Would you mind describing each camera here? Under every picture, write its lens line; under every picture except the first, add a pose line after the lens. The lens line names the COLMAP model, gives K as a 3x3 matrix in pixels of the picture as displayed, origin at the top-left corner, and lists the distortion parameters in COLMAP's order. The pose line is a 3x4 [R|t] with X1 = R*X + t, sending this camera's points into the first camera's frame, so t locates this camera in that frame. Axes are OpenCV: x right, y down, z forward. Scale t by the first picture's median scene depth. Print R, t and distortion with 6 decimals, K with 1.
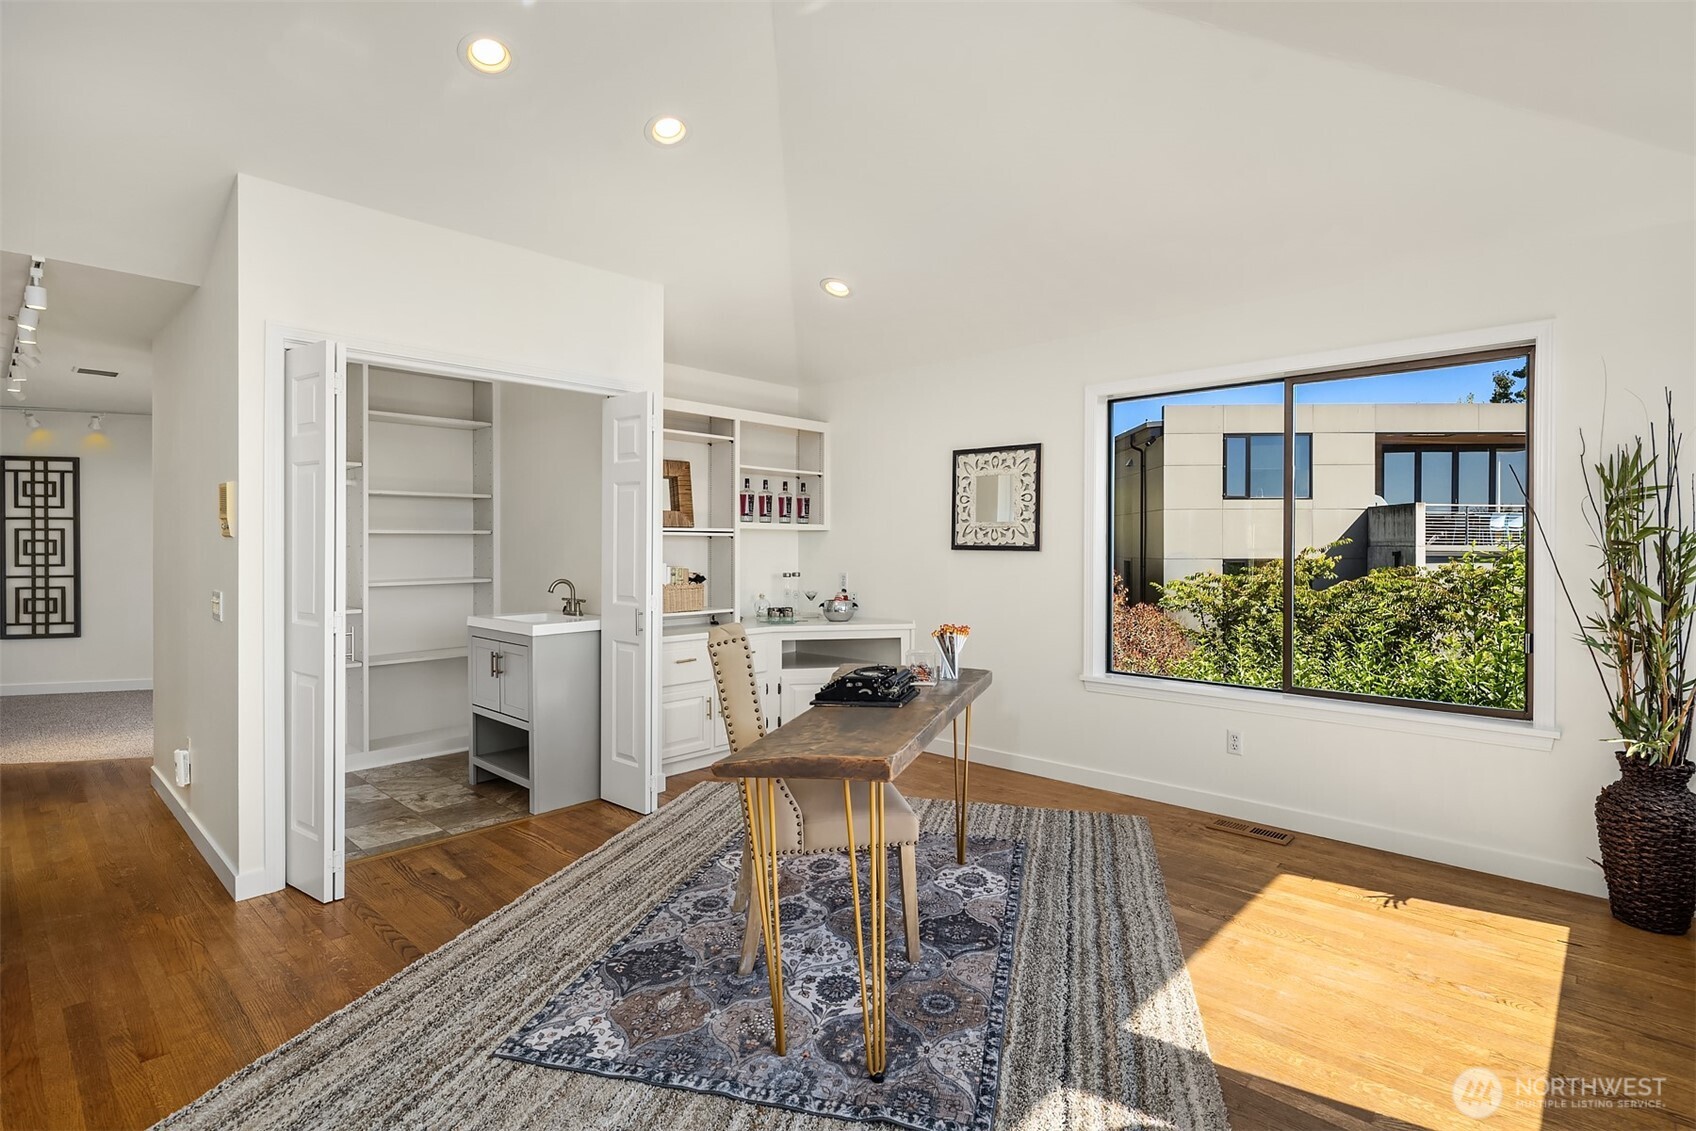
lens RADIAL K [[816.8, 0, 849.9], [0, 816.8, 553.0], [0, 0, 1]] dist [0.001723, -0.000099]
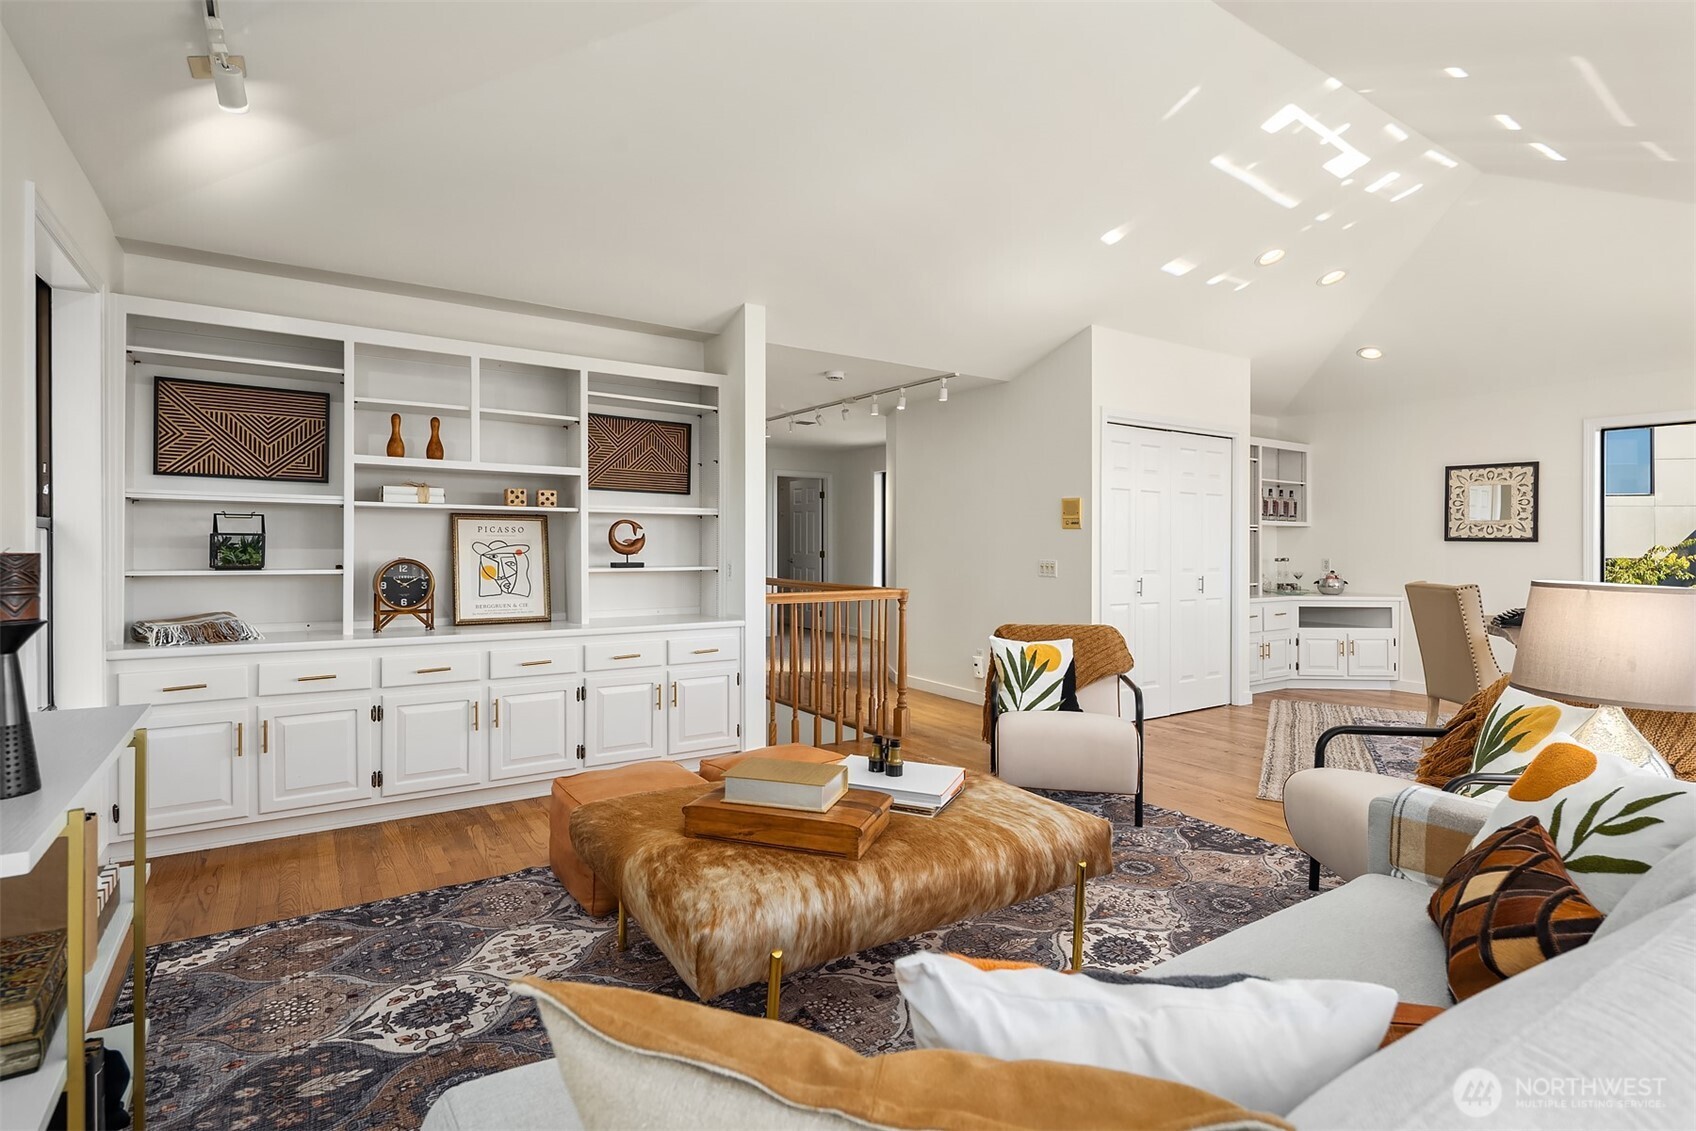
lens RADIAL K [[823.3, 0, 849.1], [0, 823.3, 539.8], [0, 0, 1]] dist [0.000833, -0.001195]
pose [[0.975197, 0.005374, -0.221273, -0.526065], [-0.008084, 0.999903, -0.011343, 0.017052], [0.221191, 0.012851, 0.975146, -0.523699]]
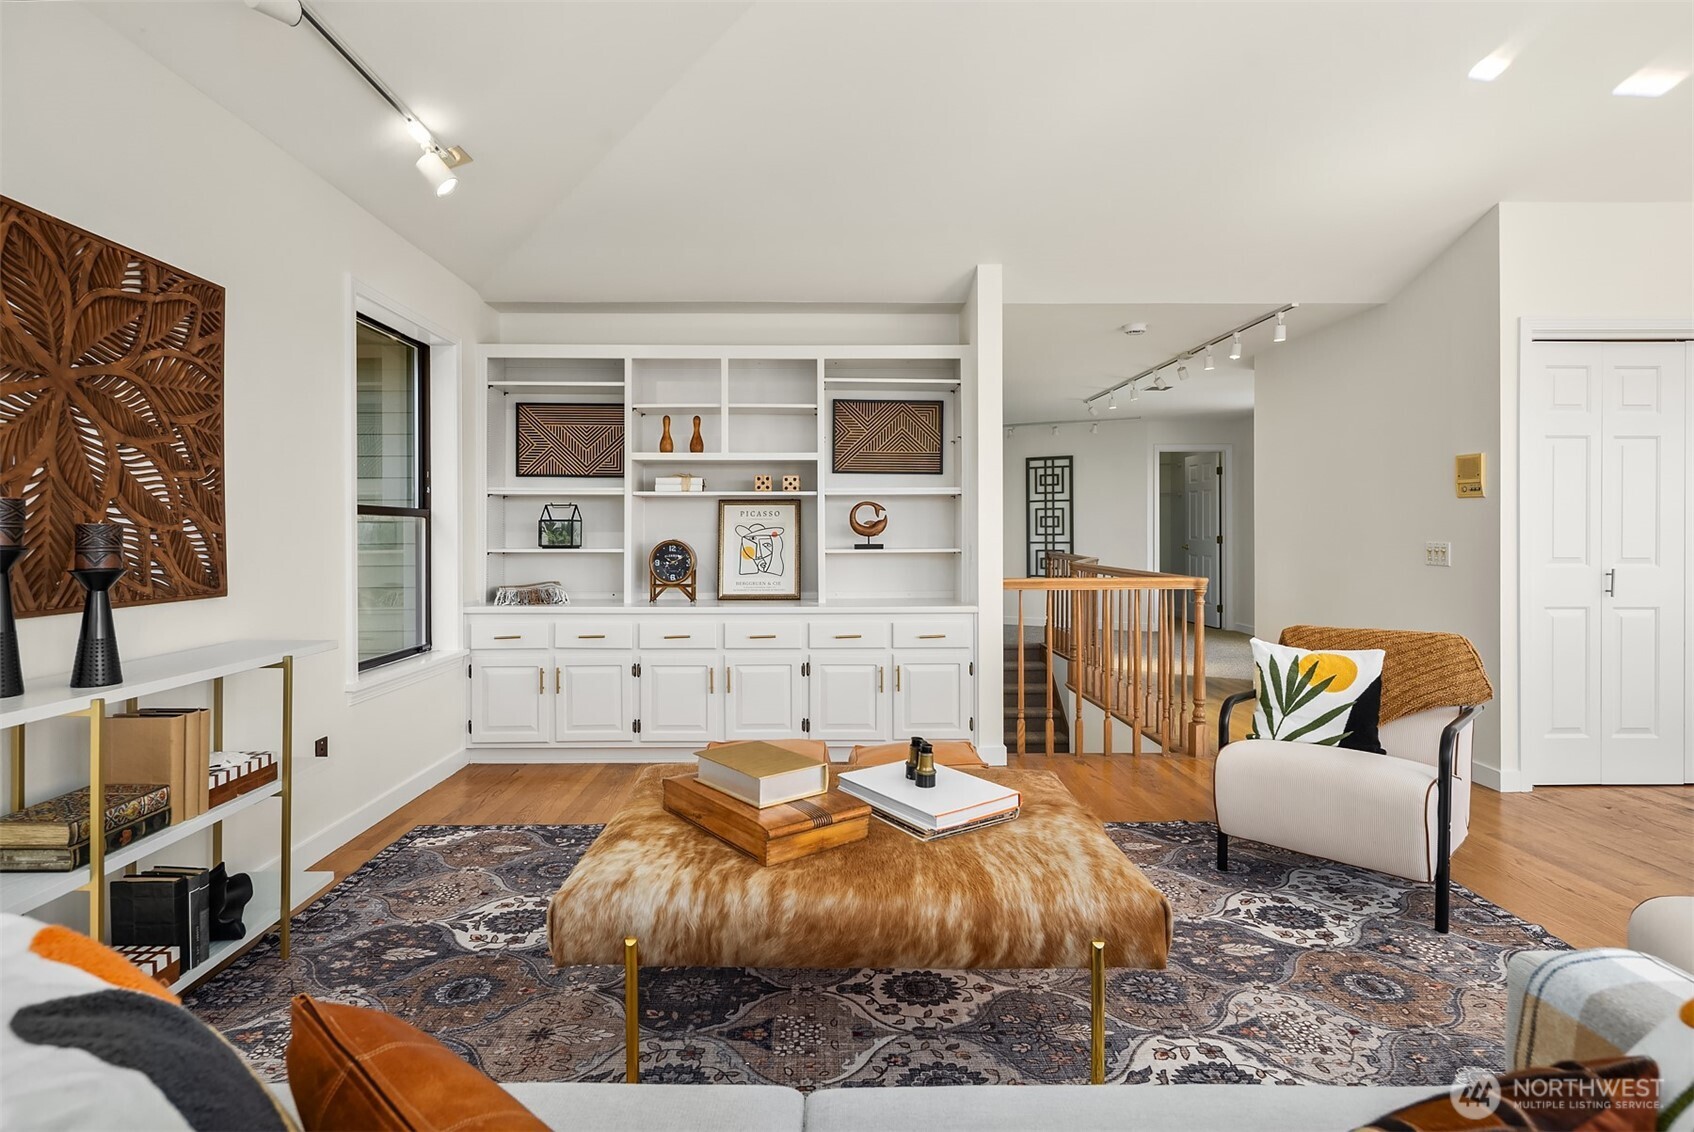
lens RADIAL K [[828.8, 0, 824.7], [0, 828.8, 530.6], [0, 0, 1]] dist [0.001880, -0.001396]
pose [[0.693803, -0.003064, -0.720158, -0.329036], [-0.002125, 0.999978, -0.006302, 0.025045], [0.720161, 0.005902, 0.693781, -0.358797]]
